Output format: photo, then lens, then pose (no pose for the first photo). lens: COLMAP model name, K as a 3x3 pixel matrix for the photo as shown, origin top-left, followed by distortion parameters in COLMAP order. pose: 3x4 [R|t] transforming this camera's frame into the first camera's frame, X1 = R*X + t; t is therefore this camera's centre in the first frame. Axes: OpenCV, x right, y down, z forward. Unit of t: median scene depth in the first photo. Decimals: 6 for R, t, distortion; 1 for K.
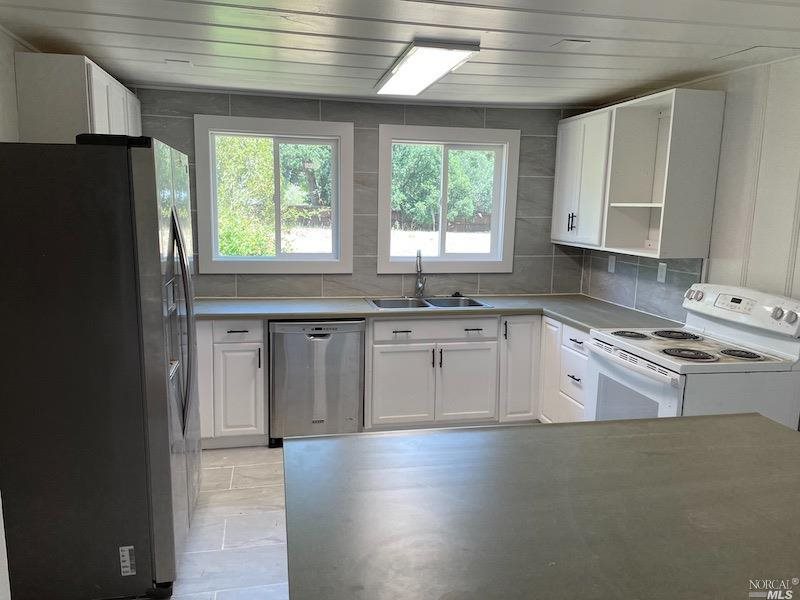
lens RADIAL K [[594.3, 0, 400.1], [0, 594.3, 299.0], [0, 0, 1]] dist [0.044430, -0.043239]
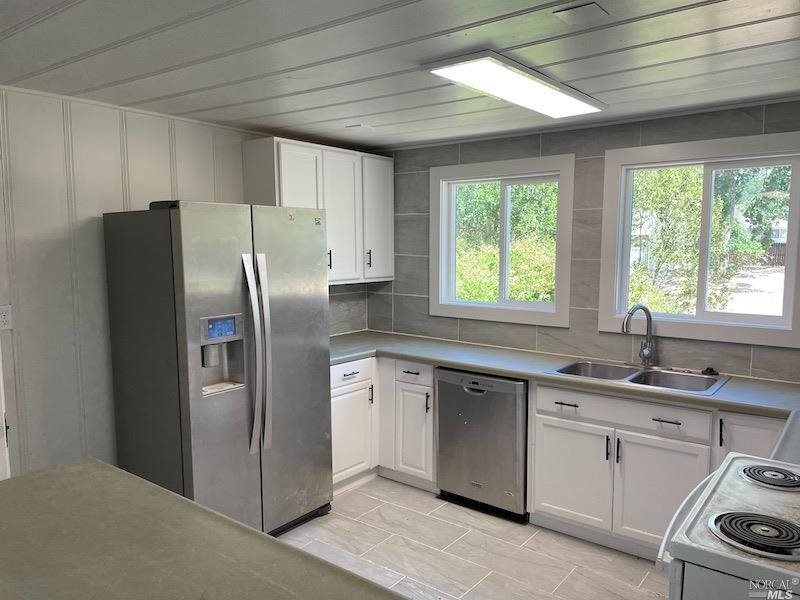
lens RADIAL K [[594.3, 0, 404.4], [0, 594.3, 304.6], [0, 0, 1]] dist [0.044430, -0.043239]
pose [[0.647779, 0.059277, -0.759519, 0.515288], [-0.105874, 0.994299, -0.012697, -0.050196], [0.754436, 0.088638, 0.650361, 0.330478]]
